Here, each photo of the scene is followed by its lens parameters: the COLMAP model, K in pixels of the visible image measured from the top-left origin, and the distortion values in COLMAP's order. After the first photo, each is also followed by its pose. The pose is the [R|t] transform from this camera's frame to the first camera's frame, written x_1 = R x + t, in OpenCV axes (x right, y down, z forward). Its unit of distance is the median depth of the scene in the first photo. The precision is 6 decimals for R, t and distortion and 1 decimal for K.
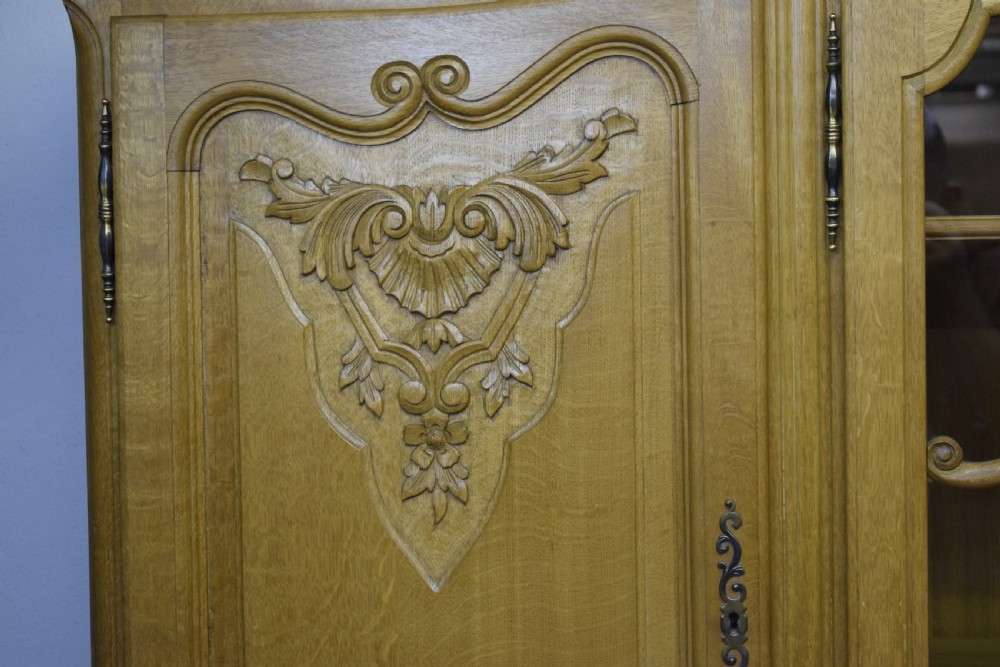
lens RADIAL K [[2281.4, 0, 507.7], [0, 2281.4, 352.7], [0, 0, 1]] dist [-0.023287, 0.000000]
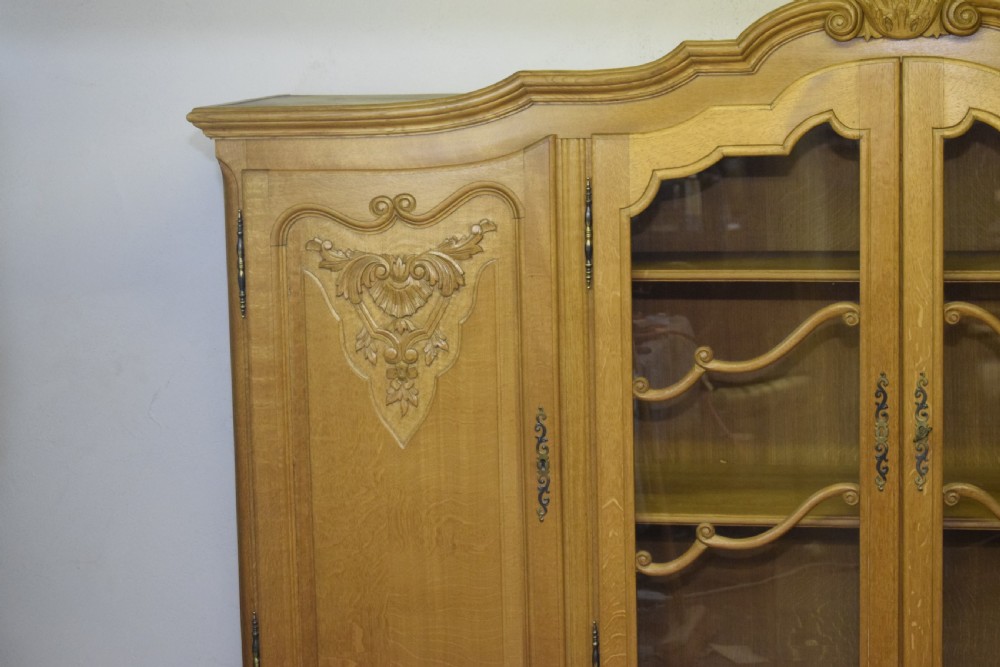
lens RADIAL K [[2281.4, 0, 508.1], [0, 2281.4, 342.3], [0, 0, 1]] dist [-0.023287, 0.000000]
pose [[0.999890, -0.003047, -0.014522, 0.096182], [0.004501, 0.994863, 0.101135, -0.204005], [0.014139, -0.101189, 0.994767, -1.071947]]
